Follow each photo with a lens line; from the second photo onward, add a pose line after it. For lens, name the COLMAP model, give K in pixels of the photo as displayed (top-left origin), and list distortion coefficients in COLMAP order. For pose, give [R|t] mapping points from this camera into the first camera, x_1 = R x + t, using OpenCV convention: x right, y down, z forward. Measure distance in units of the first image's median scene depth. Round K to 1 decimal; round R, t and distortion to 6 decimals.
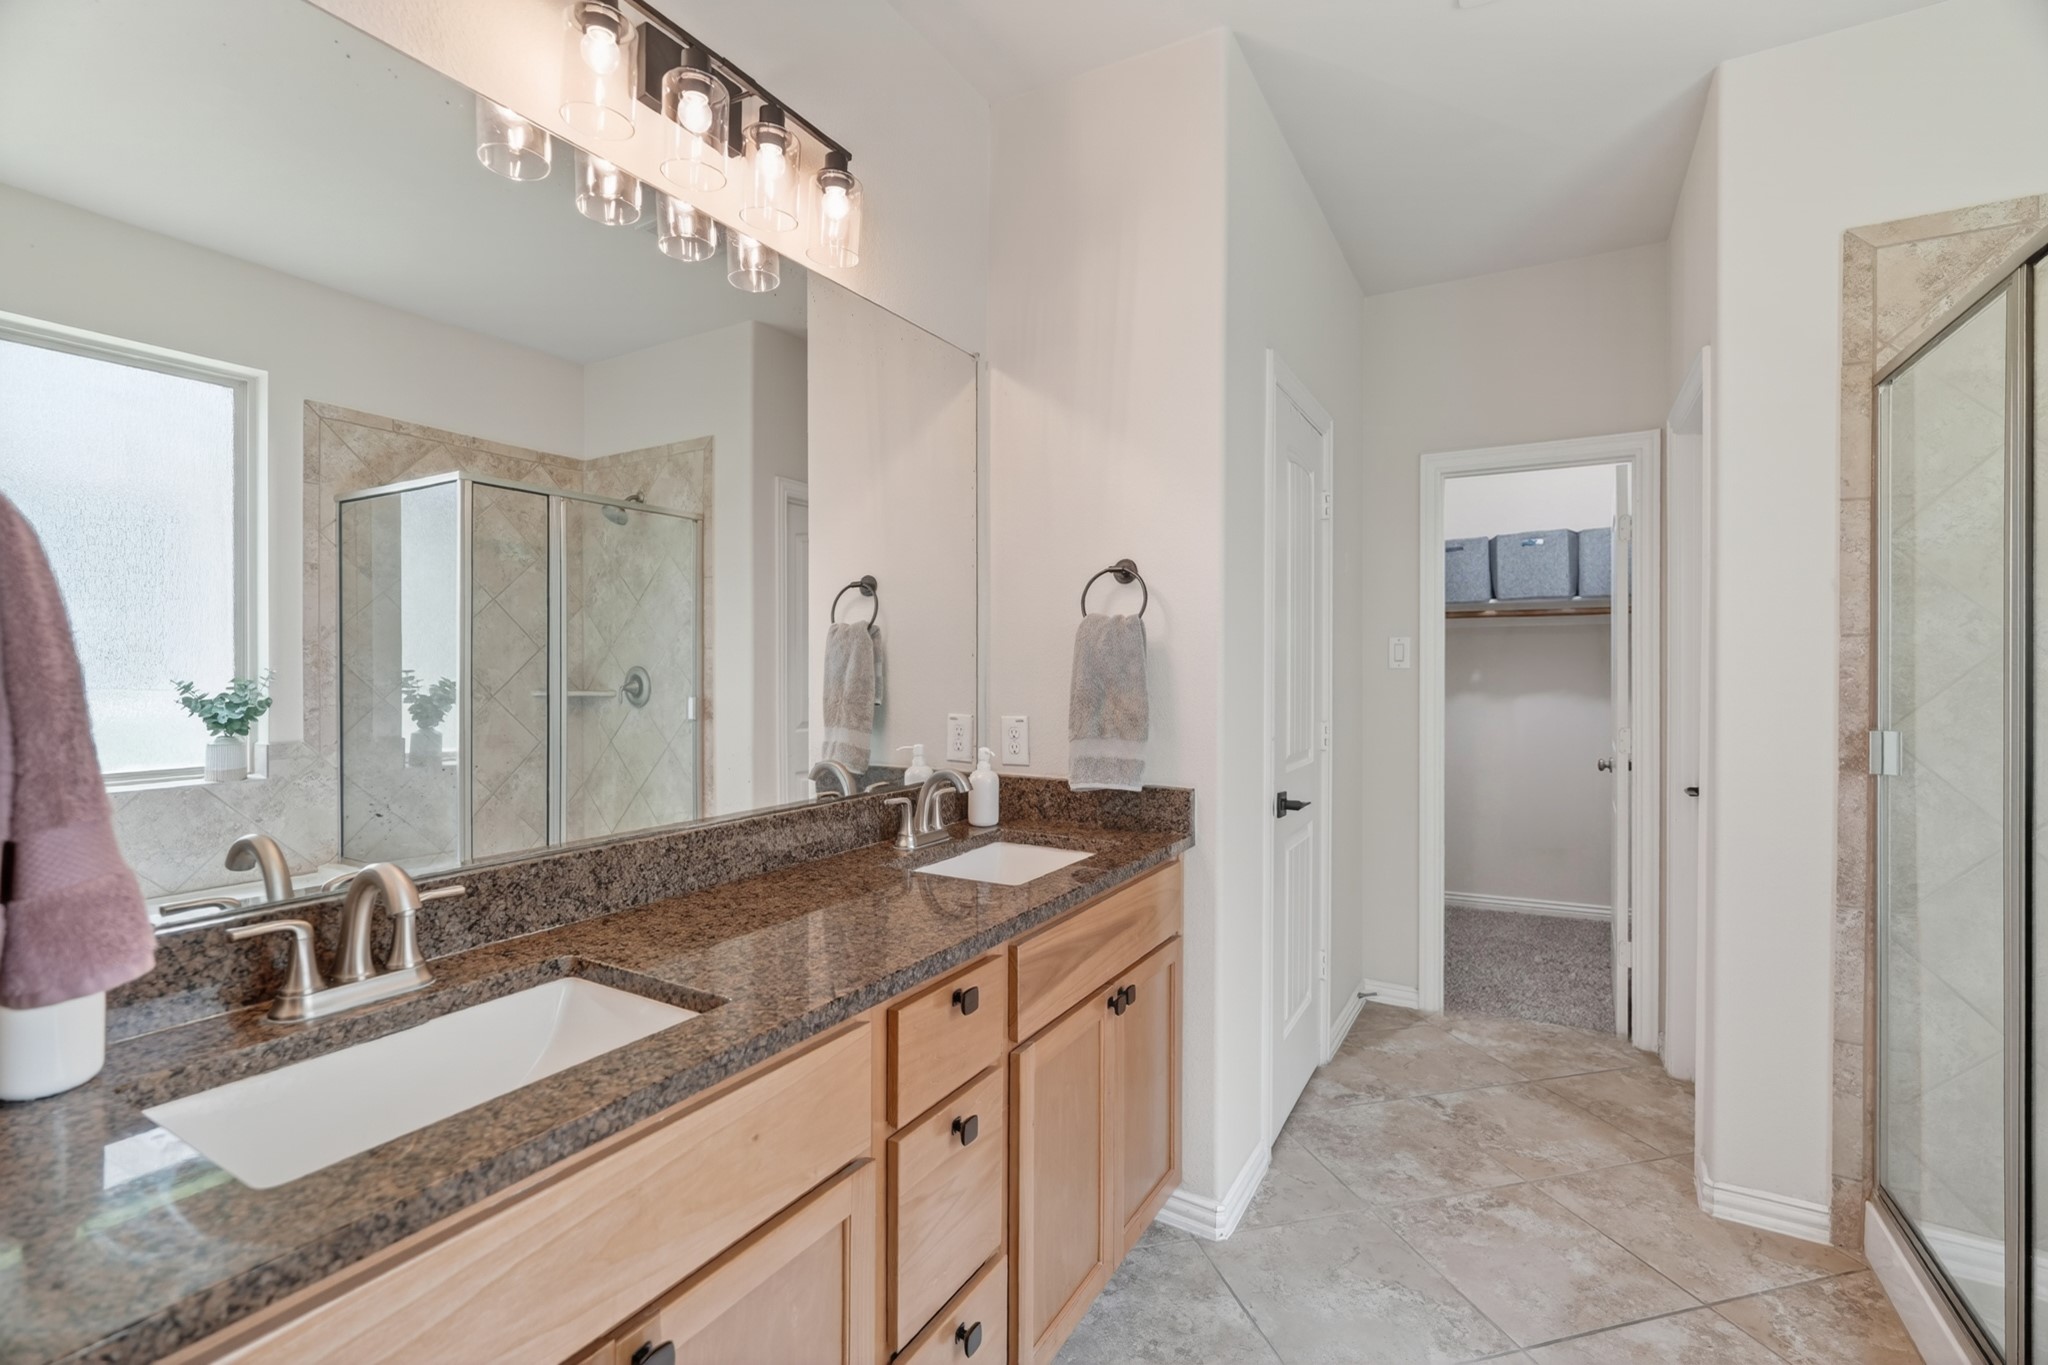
lens RADIAL K [[906.0, 0, 1025.1], [0, 906.0, 667.3], [0, 0, 1]] dist [-0.018697, 0.008504]
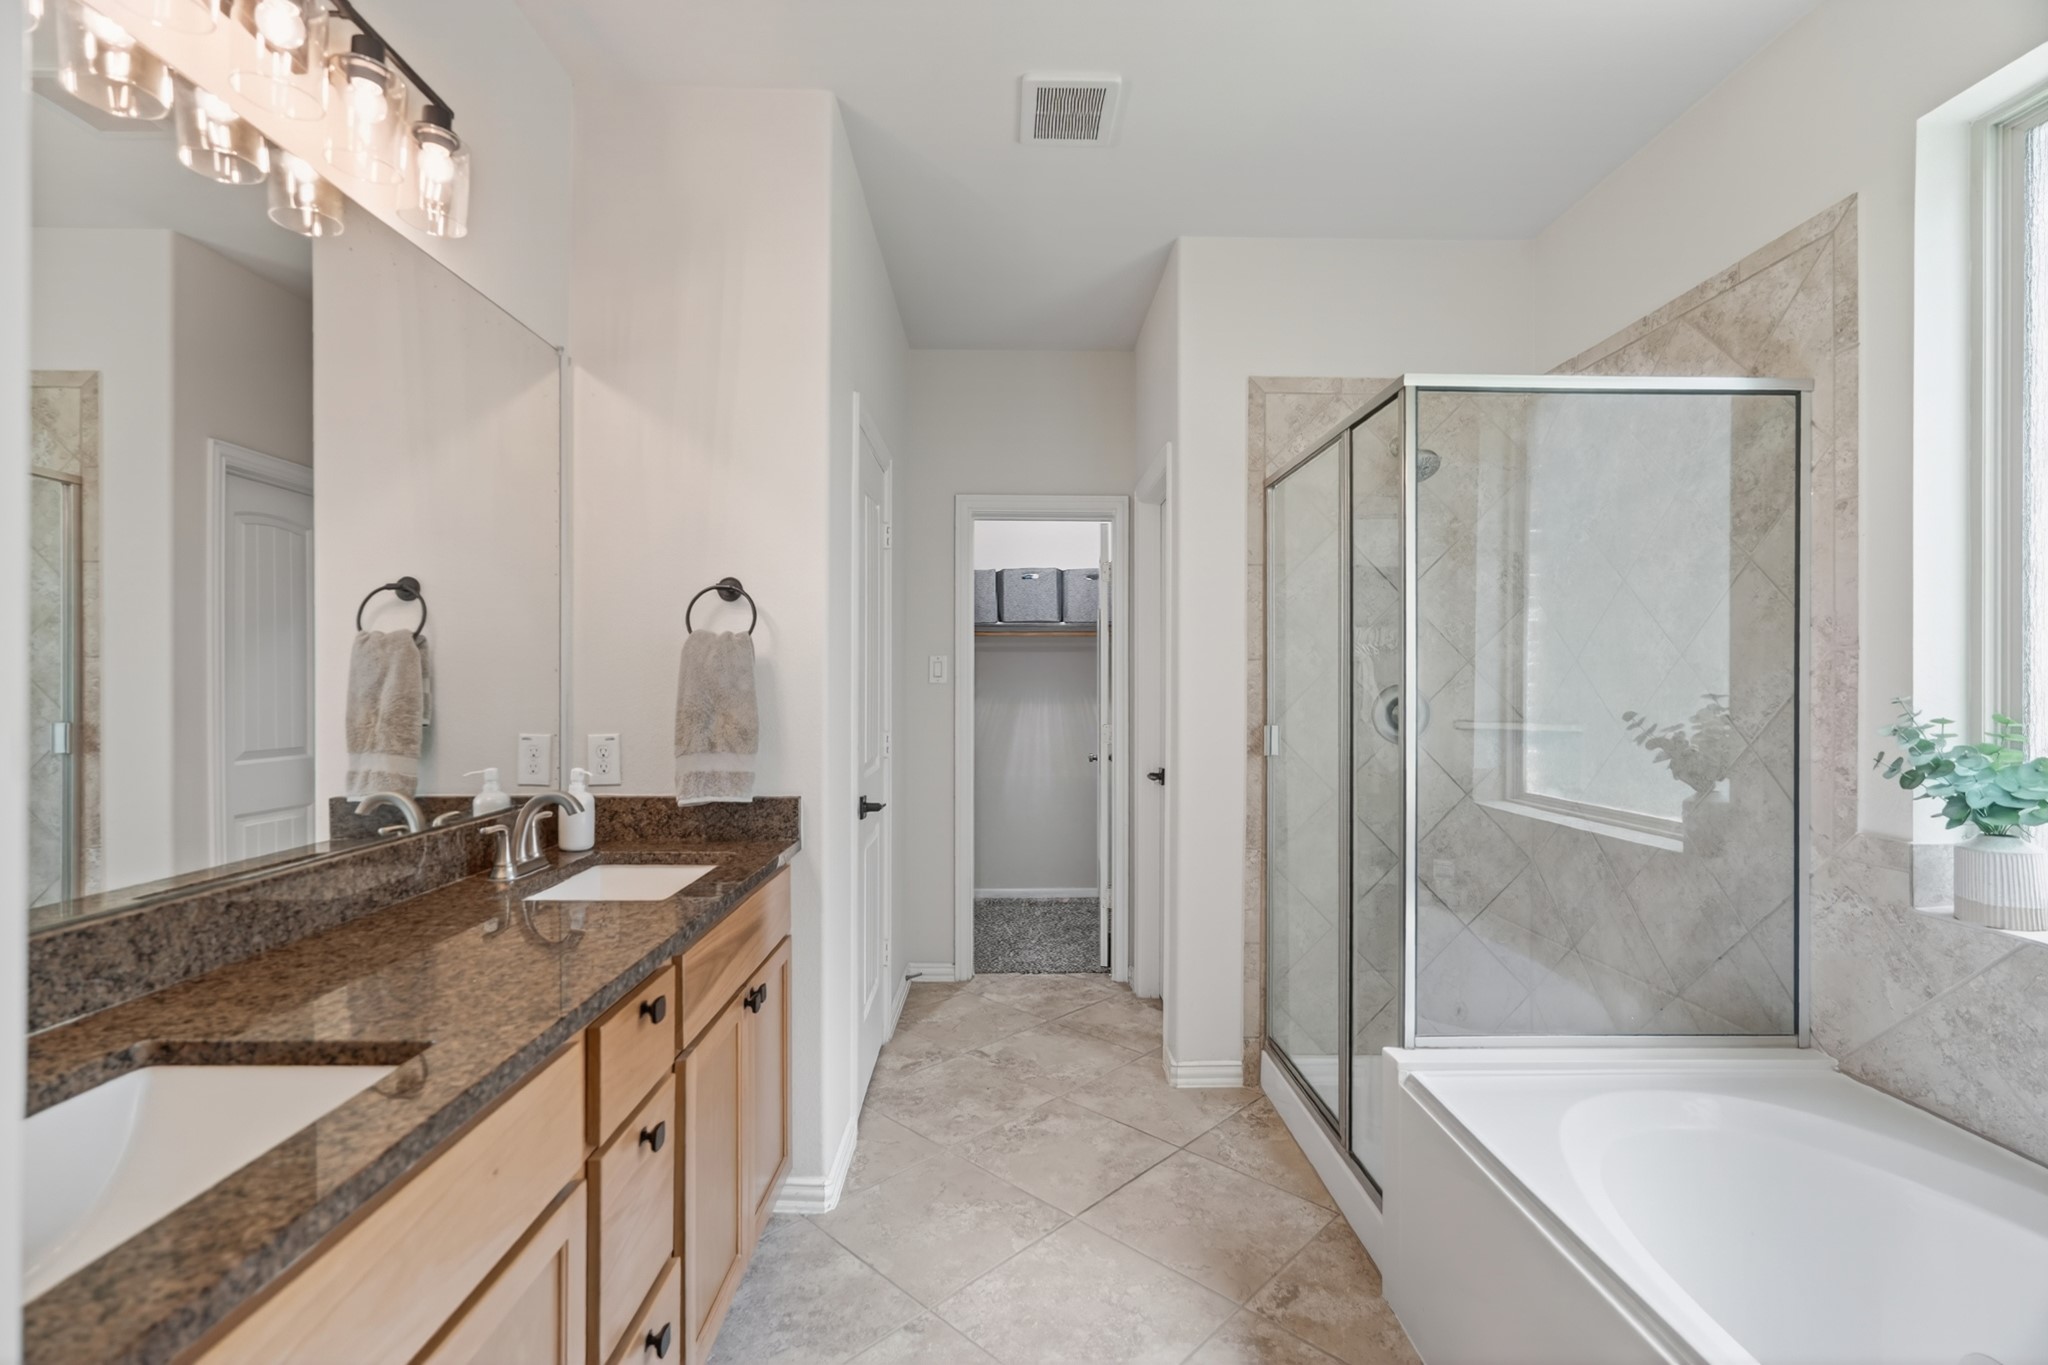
lens RADIAL K [[909.1, 0, 1024.0], [0, 909.1, 682.5], [0, 0, 1]] dist [-0.013352, 0.001011]
pose [[0.855695, -0.000949, 0.517479, -0.146447], [0.001043, 0.999999, 0.000108, 0.000162], [-0.517479, 0.000447, 0.855696, -0.053766]]
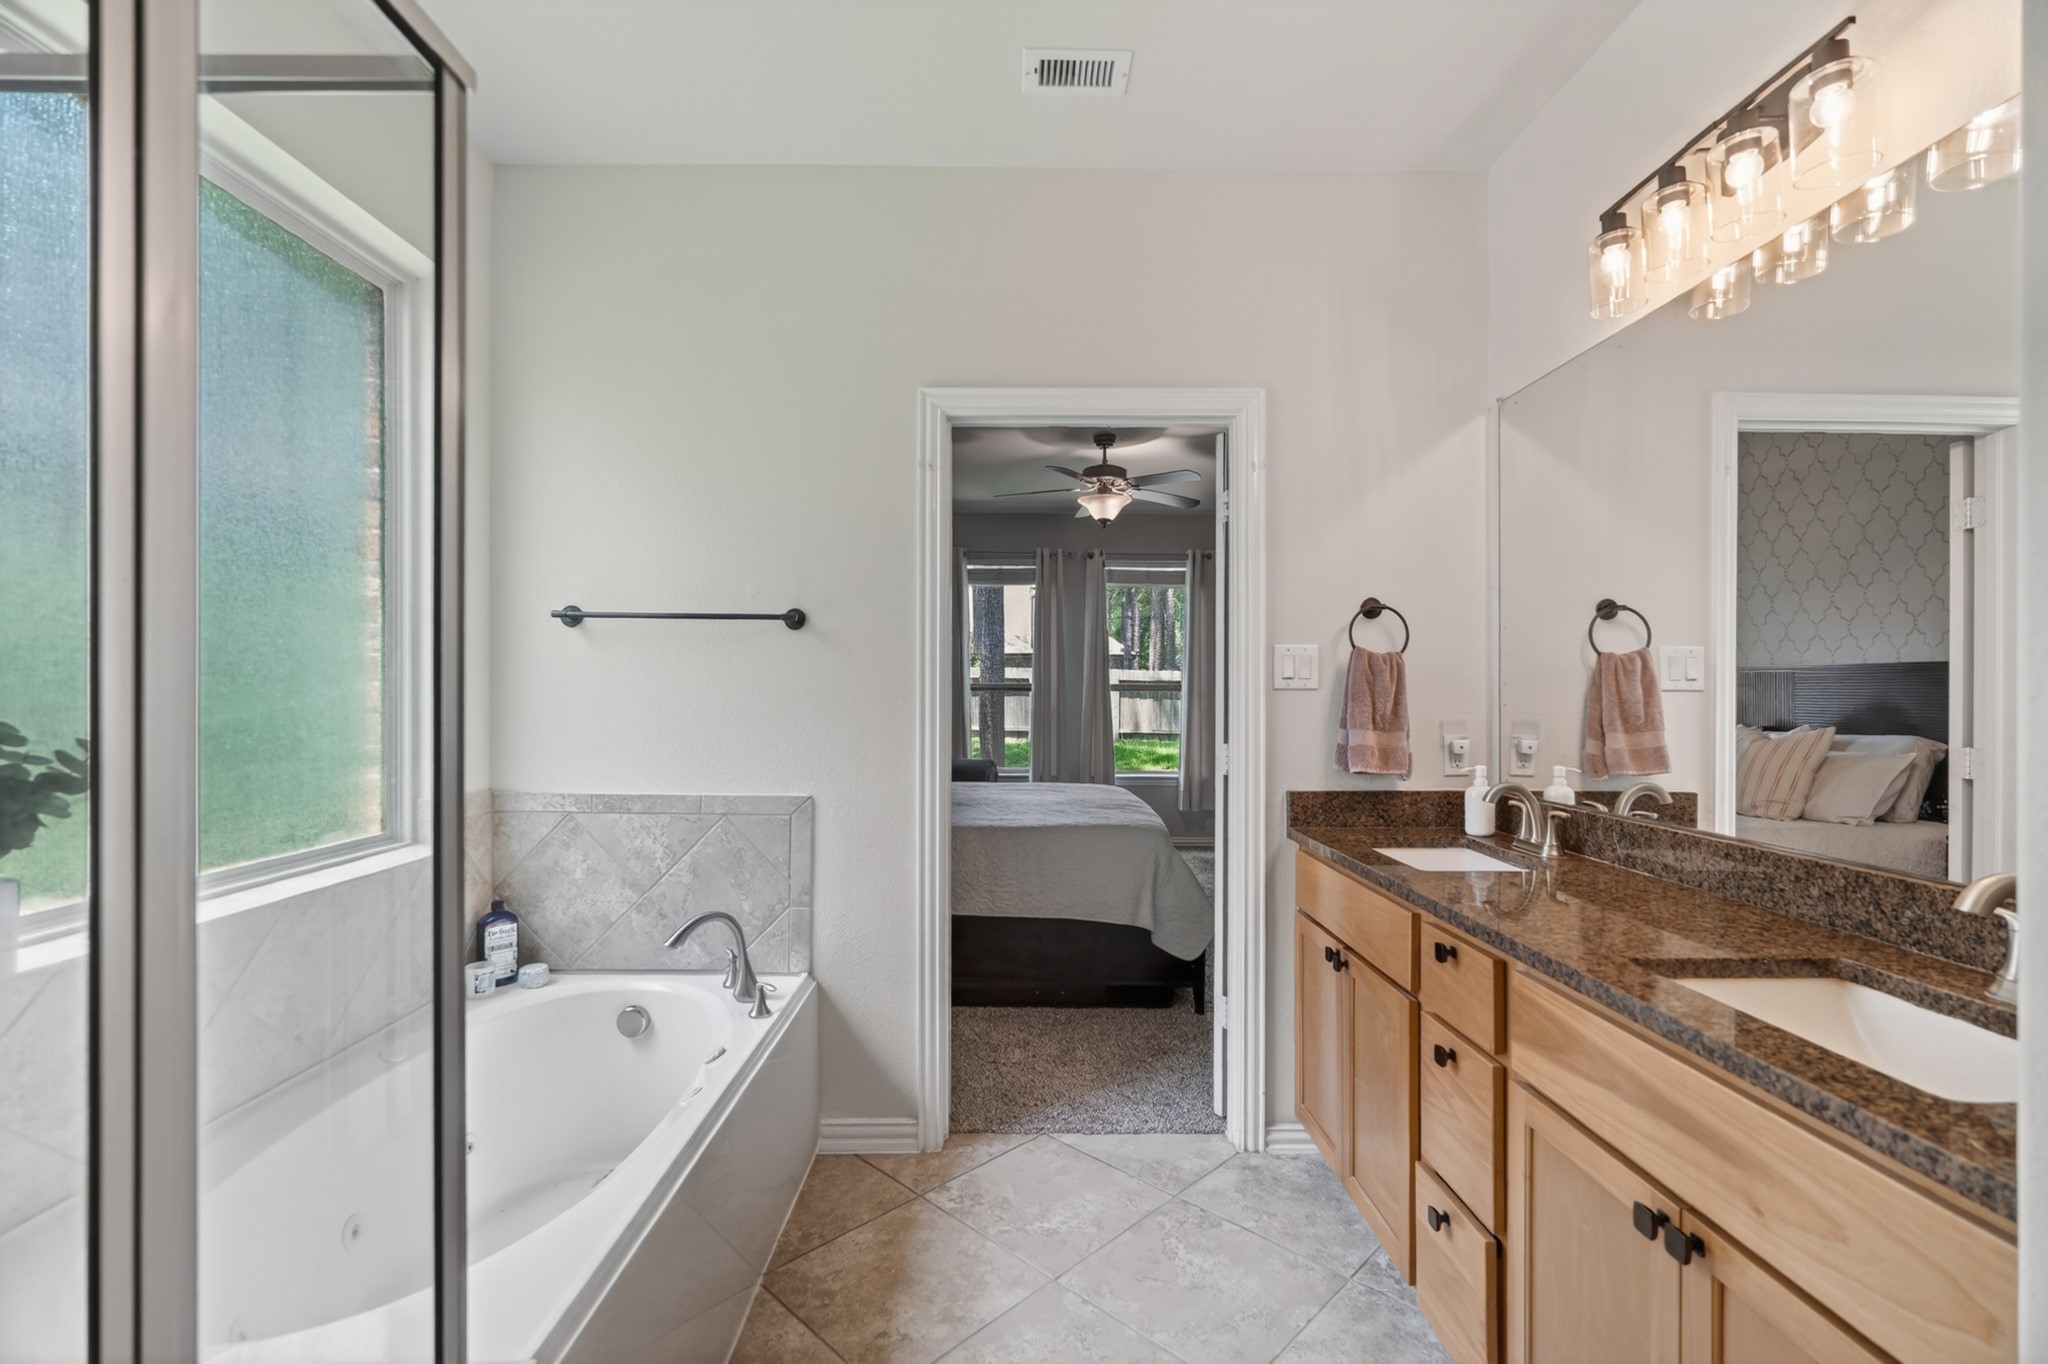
lens RADIAL K [[895.7, 0, 1024.0], [0, 895.7, 682.0], [0, 0, 1]] dist [0.000038, -0.000076]
pose [[-0.855663, -0.002542, -0.517528, 0.681460], [0.000925, 0.999979, -0.006442, -0.003879], [0.517533, -0.005991, -0.855642, 1.102366]]
